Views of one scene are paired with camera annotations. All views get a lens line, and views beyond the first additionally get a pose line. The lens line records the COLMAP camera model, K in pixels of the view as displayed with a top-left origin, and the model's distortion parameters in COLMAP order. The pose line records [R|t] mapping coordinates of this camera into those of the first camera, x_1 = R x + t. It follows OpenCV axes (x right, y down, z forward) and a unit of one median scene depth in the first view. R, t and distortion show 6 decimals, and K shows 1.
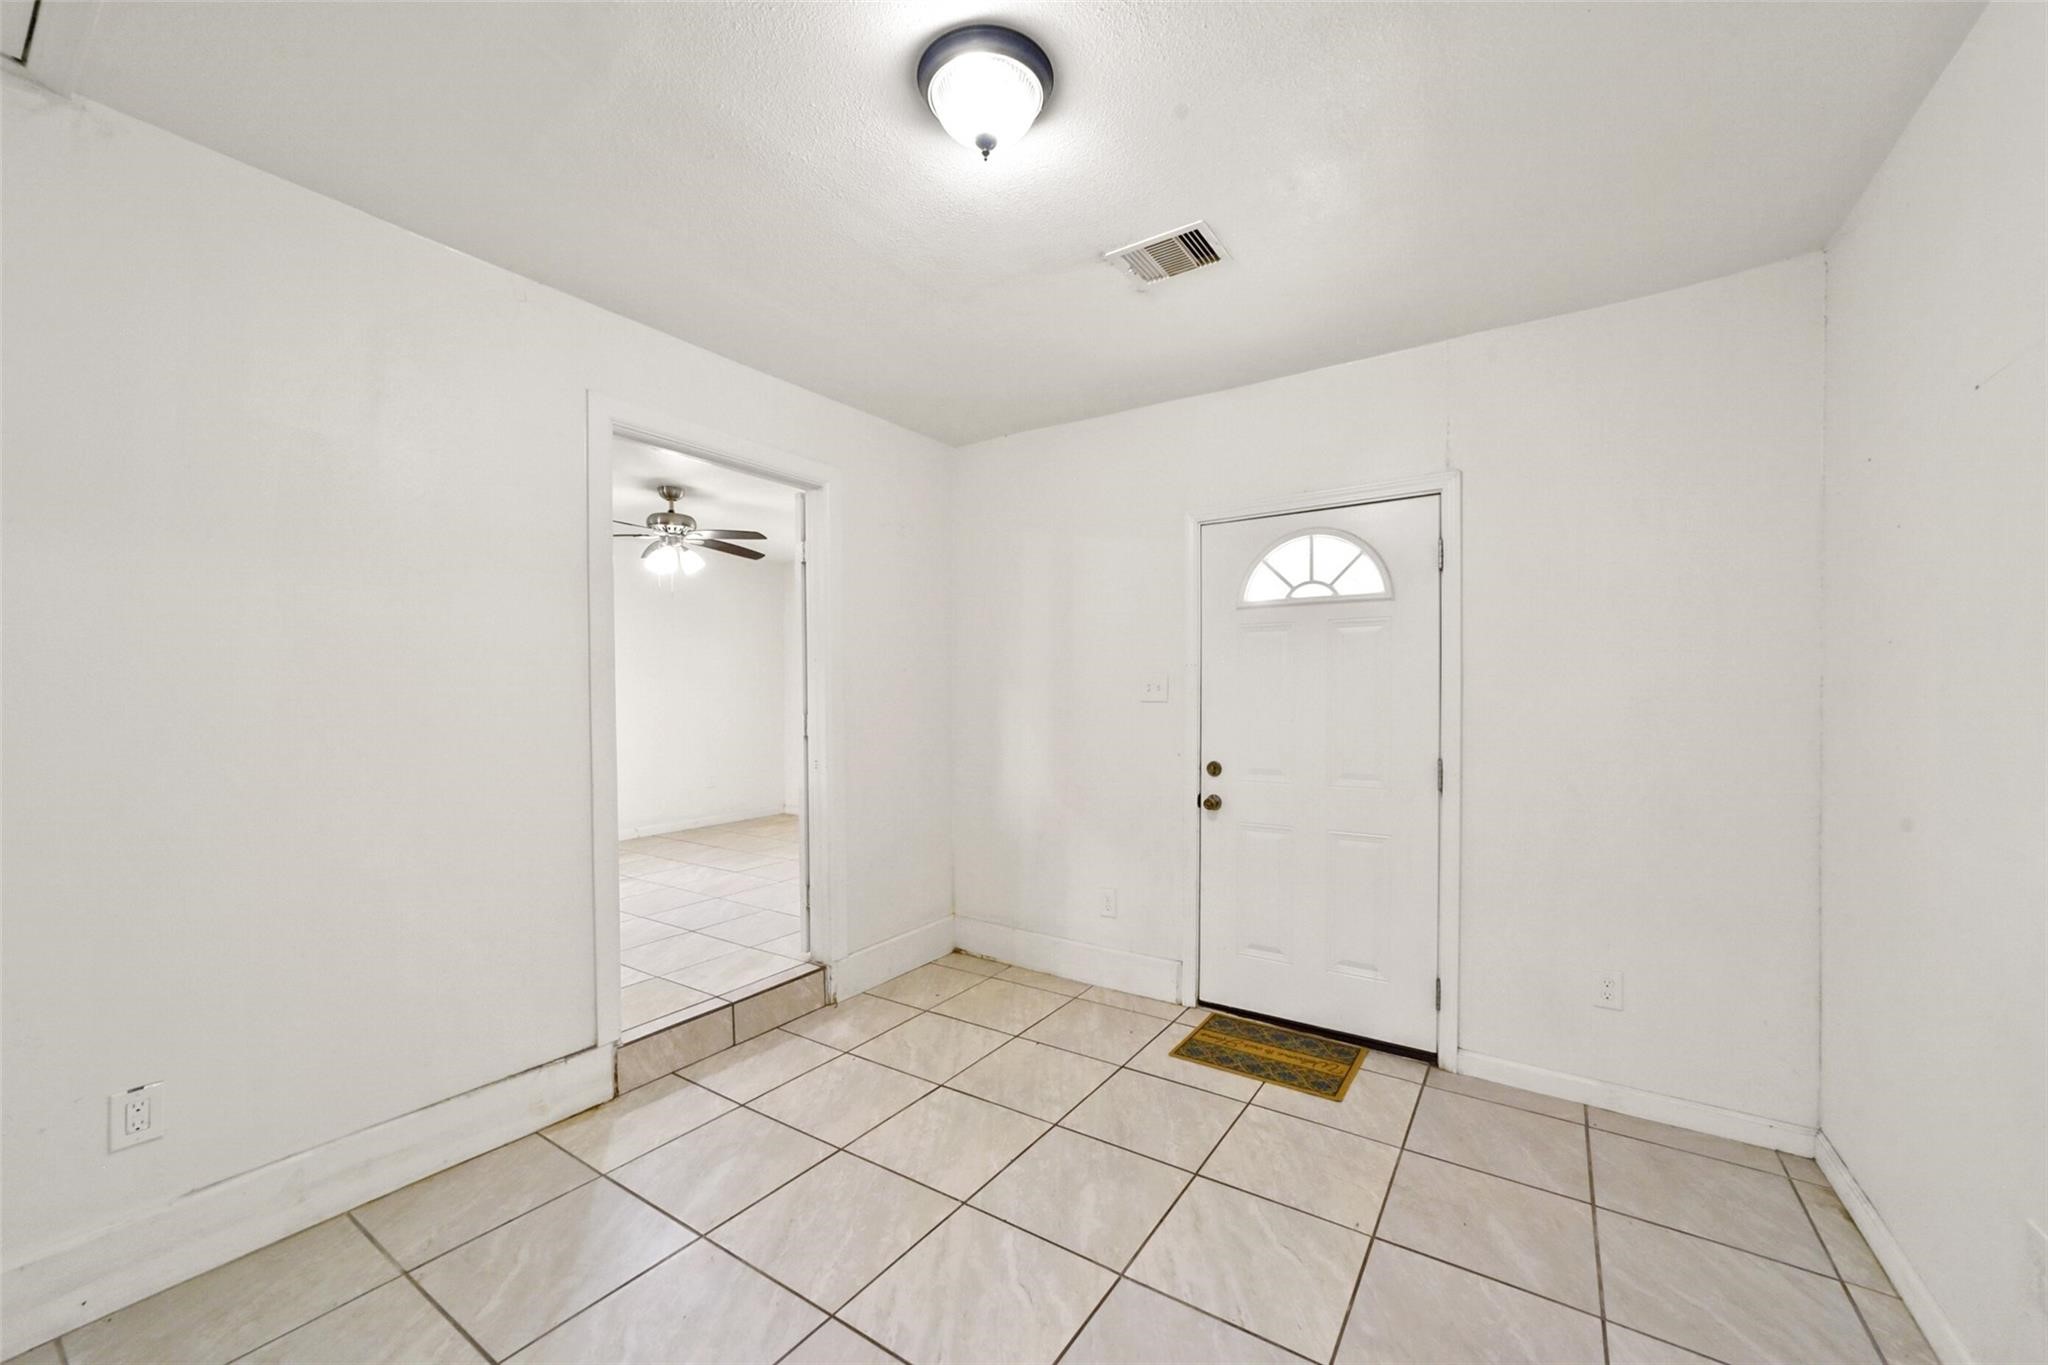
lens RADIAL K [[782.7, 0, 1031.7], [0, 782.7, 694.0], [0, 0, 1]] dist [-0.019299, 0.006583]
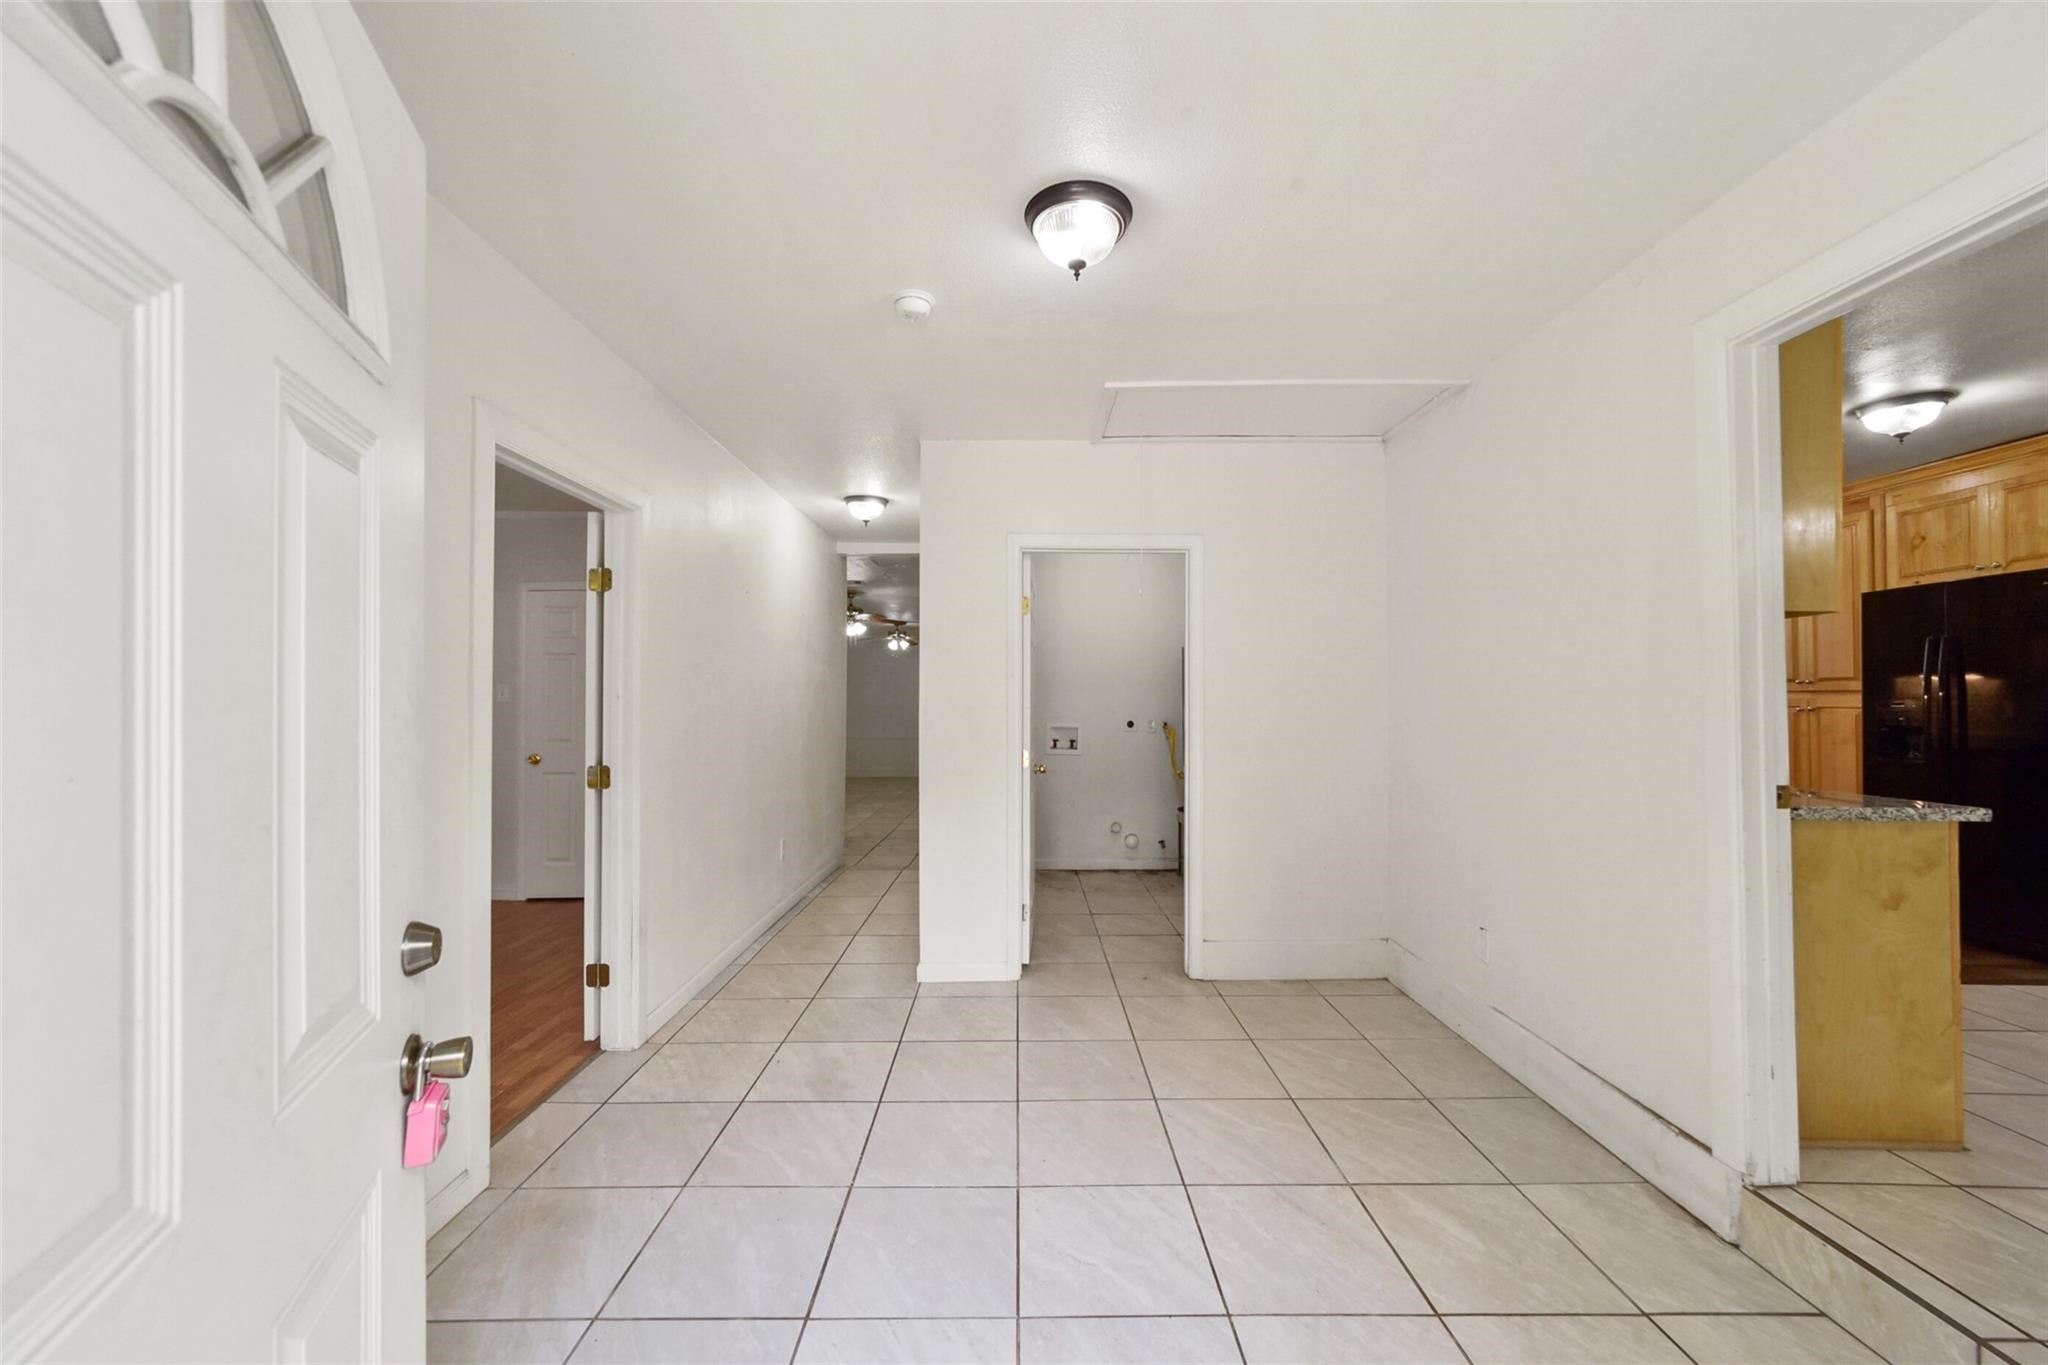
lens RADIAL K [[782.7, 0, 1018.3], [0, 782.7, 681.6], [0, 0, 1]] dist [-0.019299, 0.006583]
pose [[-0.824022, -0.004875, -0.566536, 0.519597], [-0.000643, 0.999970, -0.007670, -0.016607], [0.566557, -0.005956, -0.824001, 1.414268]]
